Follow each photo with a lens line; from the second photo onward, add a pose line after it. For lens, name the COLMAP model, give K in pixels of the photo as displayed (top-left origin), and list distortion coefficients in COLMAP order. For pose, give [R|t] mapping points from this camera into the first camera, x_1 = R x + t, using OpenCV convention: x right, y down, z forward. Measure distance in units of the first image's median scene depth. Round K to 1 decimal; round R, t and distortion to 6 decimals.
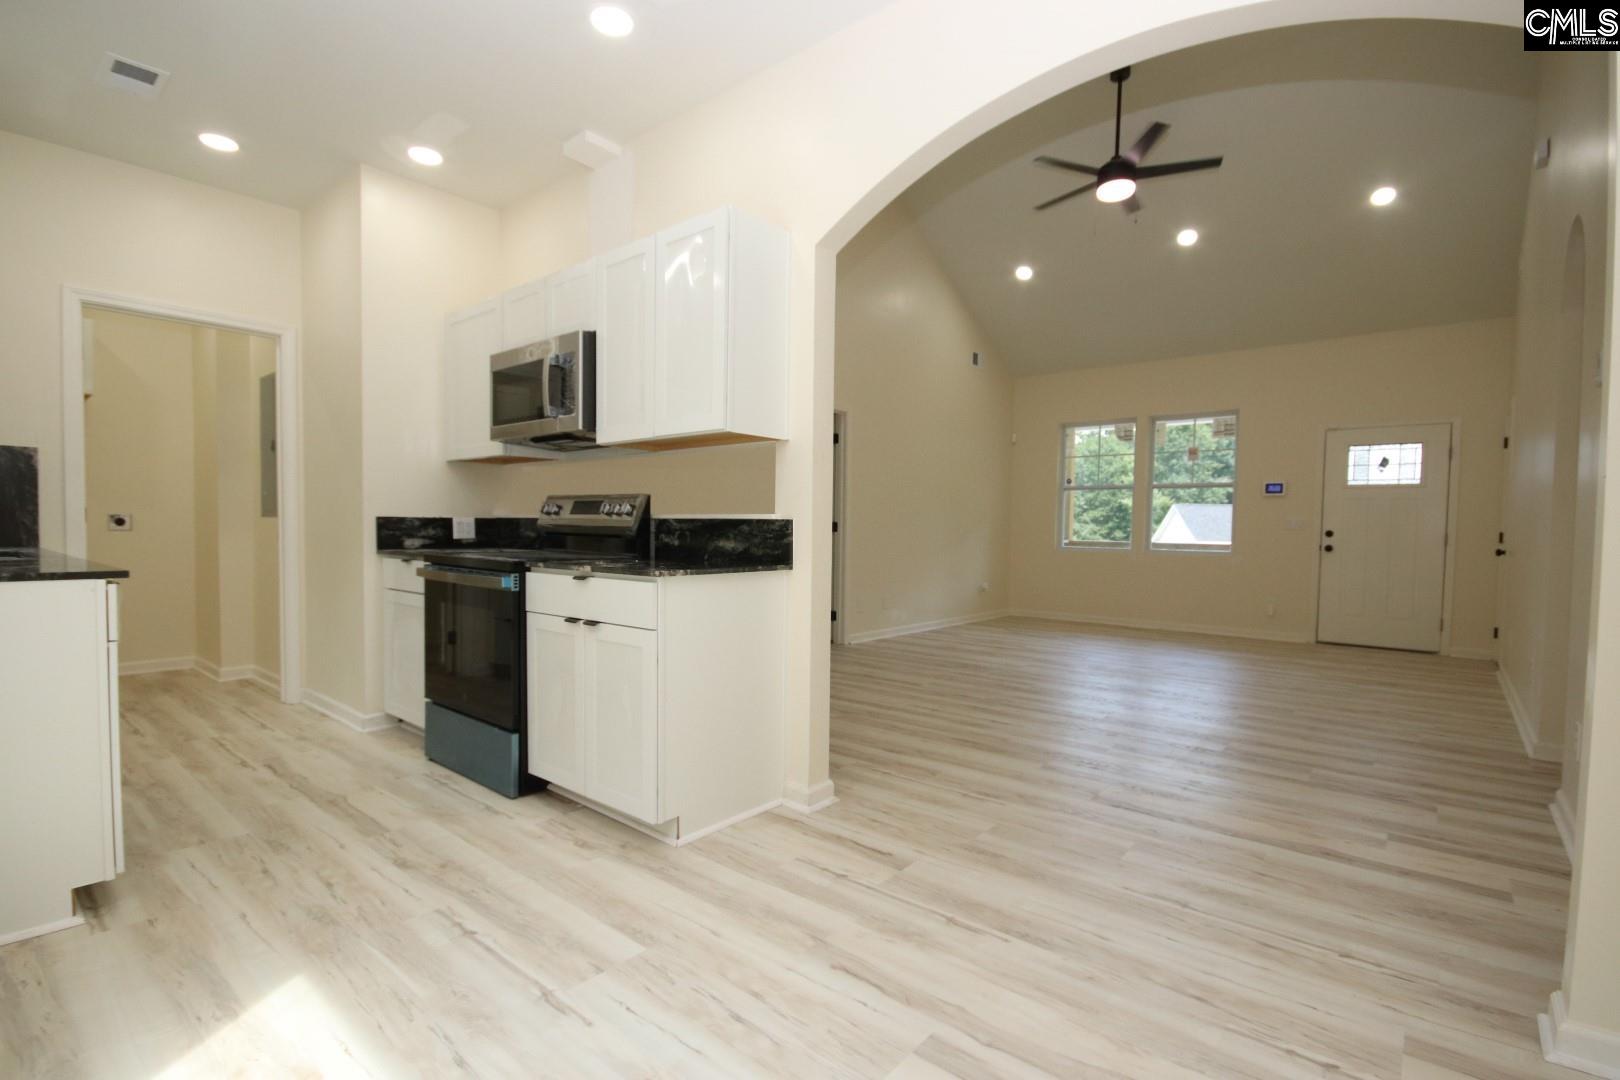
lens RADIAL K [[746.1, 0, 812.3], [0, 746.1, 553.5], [0, 0, 1]] dist [0.002234, -0.005741]
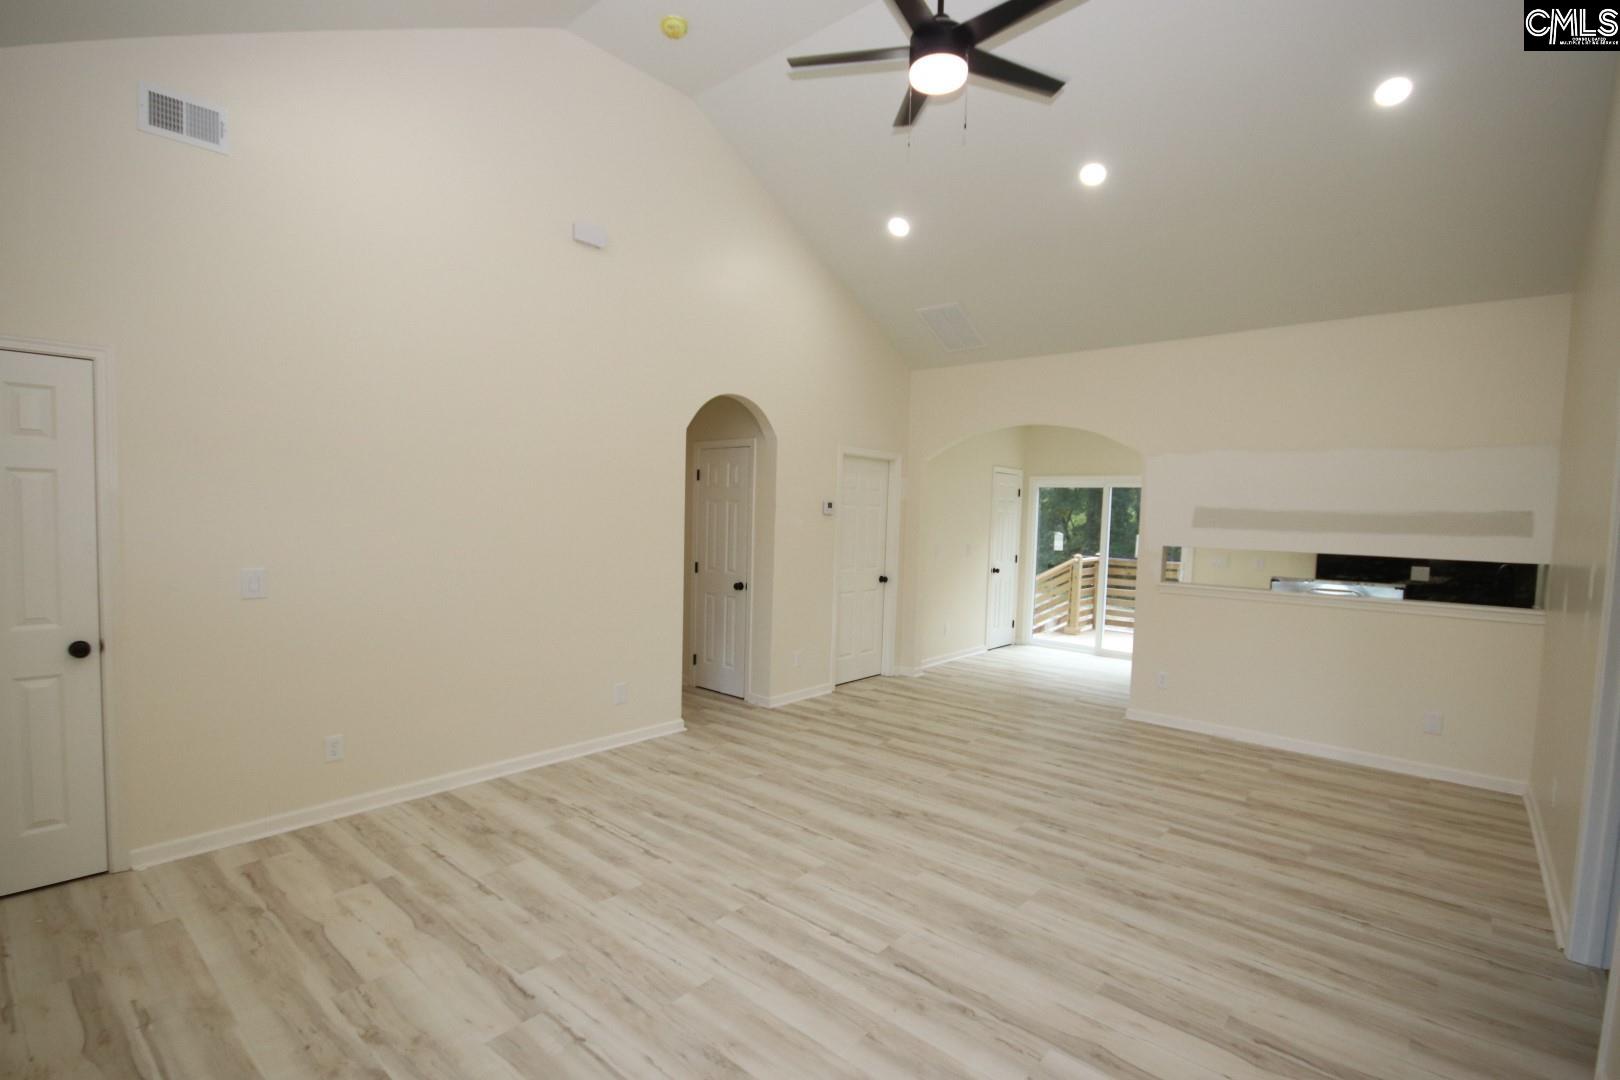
lens RADIAL K [[746.1, 0, 810.6], [0, 746.1, 565.5], [0, 0, 1]] dist [0.002234, -0.005741]
pose [[-0.998983, -0.043545, 0.011699, 0.632744], [-0.042095, 0.993678, 0.104073, -0.187533], [-0.016157, 0.103475, -0.994501, 2.140435]]
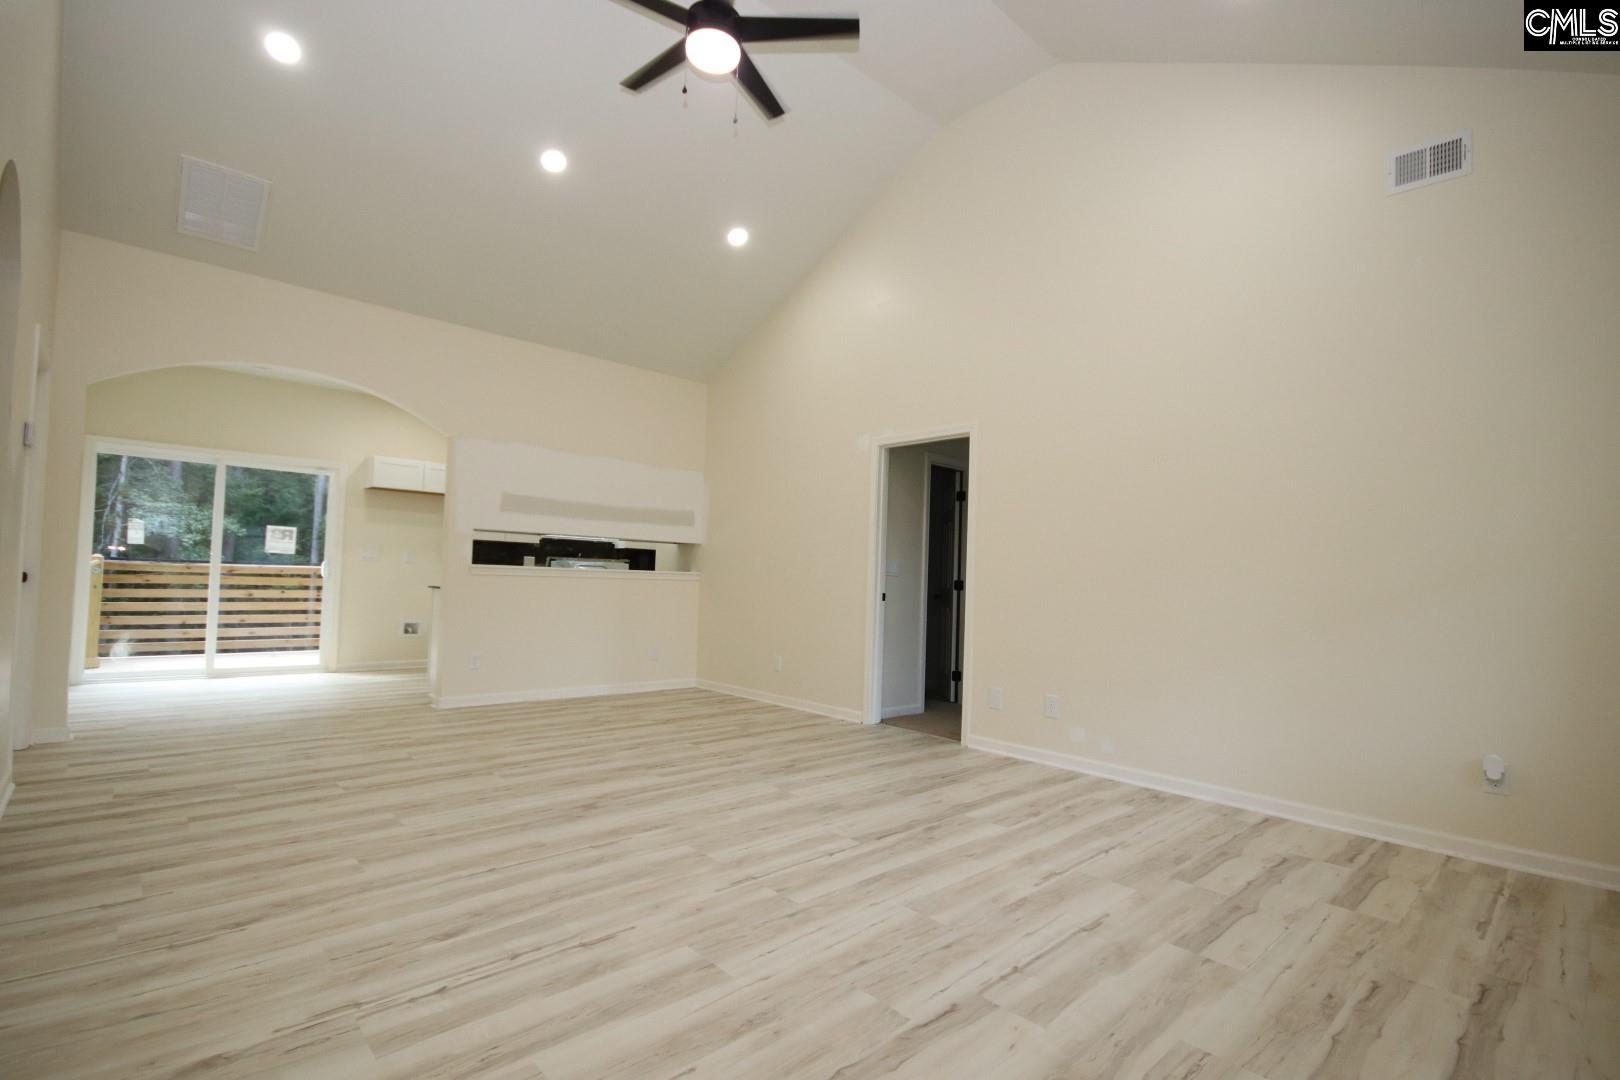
lens RADIAL K [[746.1, 0, 812.7], [0, 746.1, 564.8], [0, 0, 1]] dist [0.002234, -0.005741]
pose [[-0.123106, -0.039132, -0.991622, 1.319914], [-0.066968, 0.997272, -0.031042, -0.035685], [0.990131, 0.062586, -0.125391, 1.555444]]
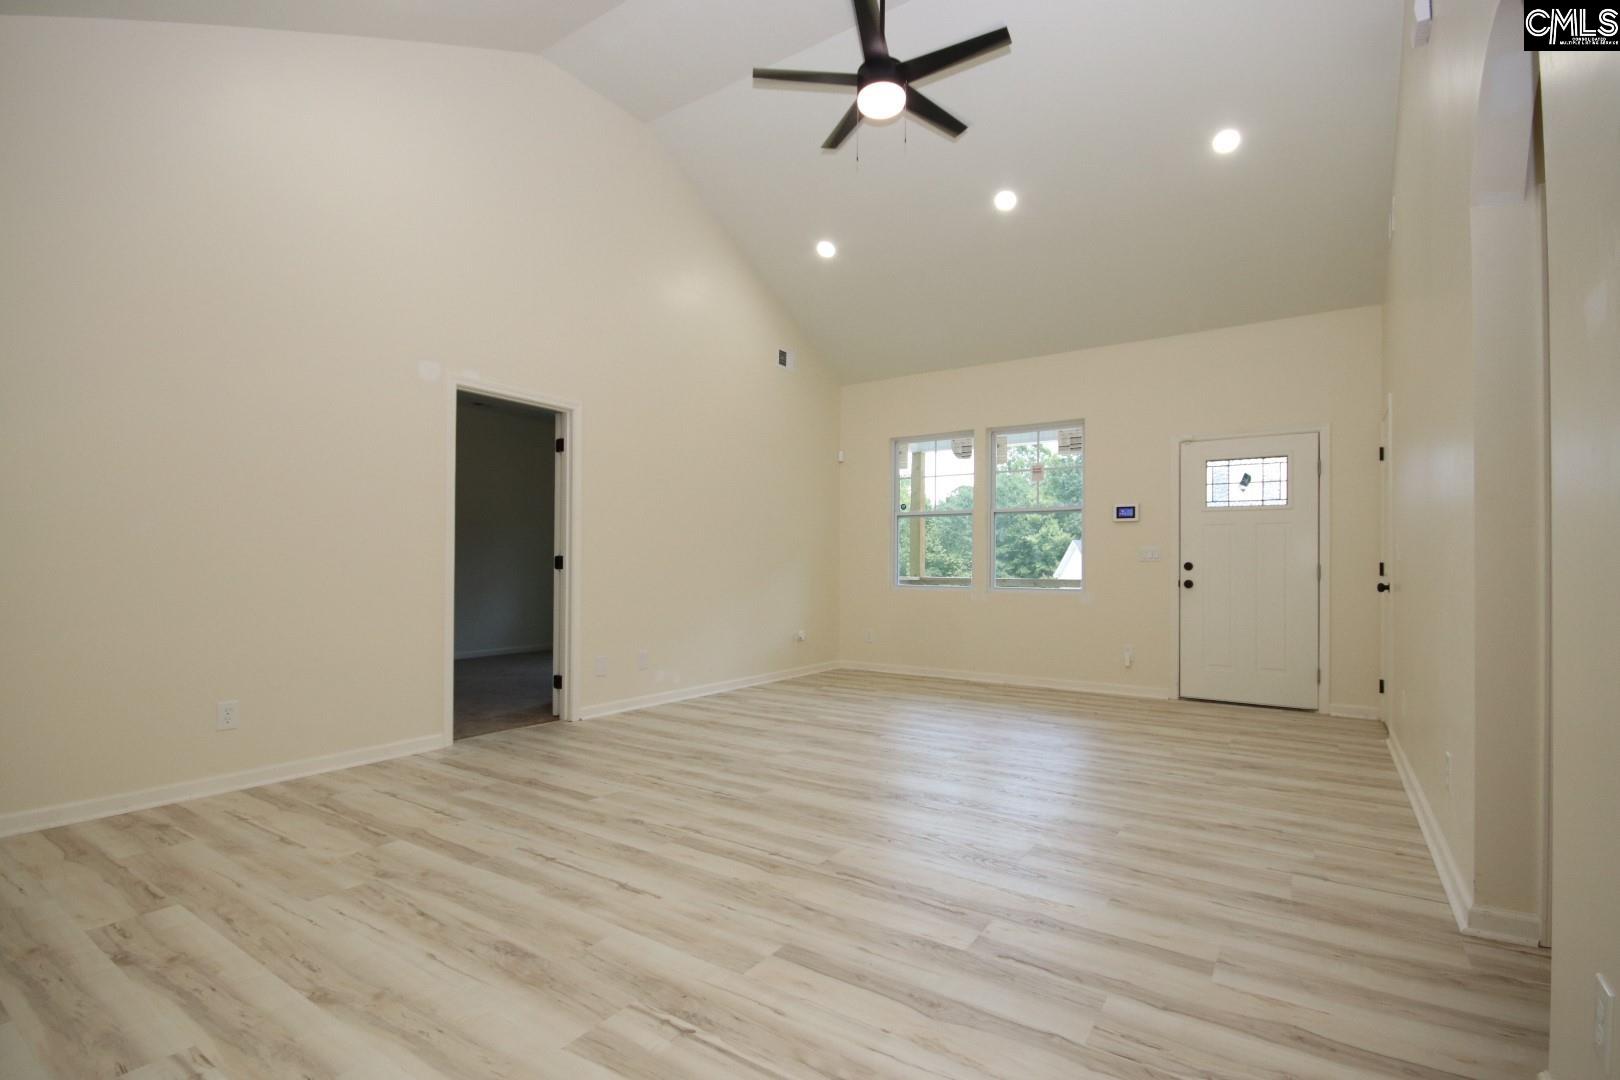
lens RADIAL K [[746.1, 0, 812.3], [0, 746.1, 552.0], [0, 0, 1]] dist [0.002234, -0.005741]
pose [[0.994359, -0.005224, 0.105934, 0.336712], [0.010879, 0.998542, -0.052879, -0.005291], [-0.105503, 0.053733, 0.992966, 0.391058]]
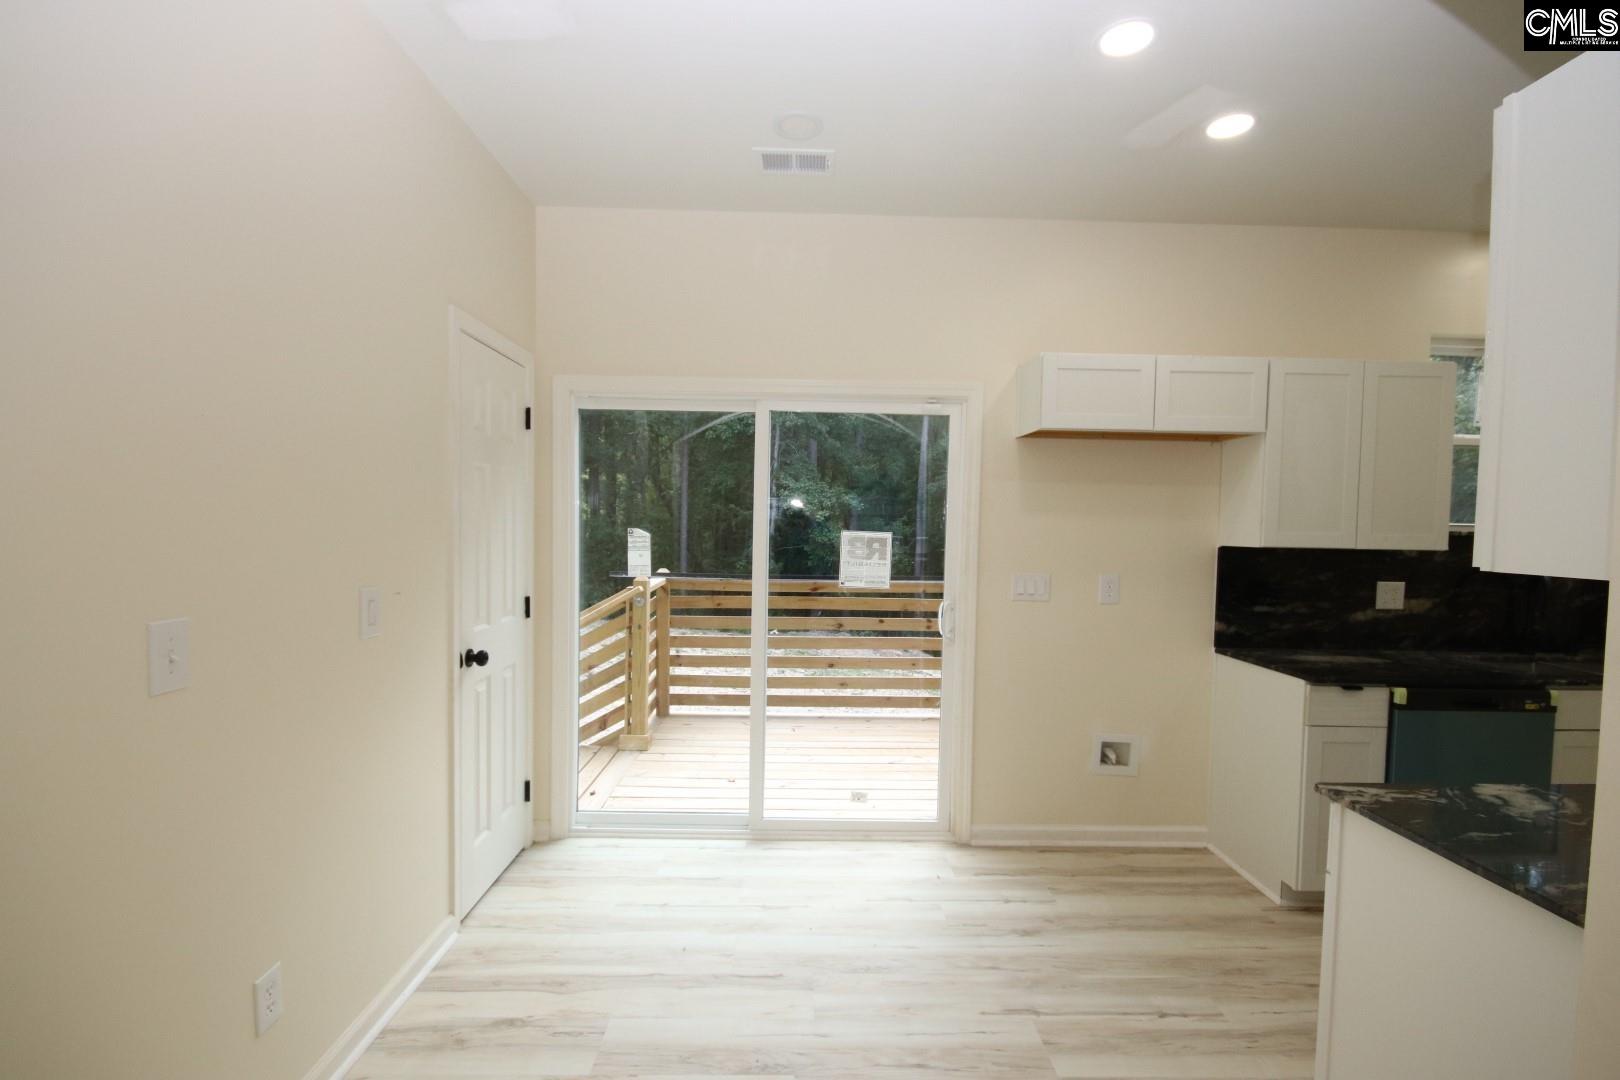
lens RADIAL K [[746.1, 0, 811.5], [0, 746.1, 558.4], [0, 0, 1]] dist [0.002234, -0.005741]
pose [[-0.753892, 0.002684, -0.656993, 0.334871], [-0.050111, 0.996844, 0.061573, -0.114449], [0.655085, 0.079342, -0.751378, 0.685020]]
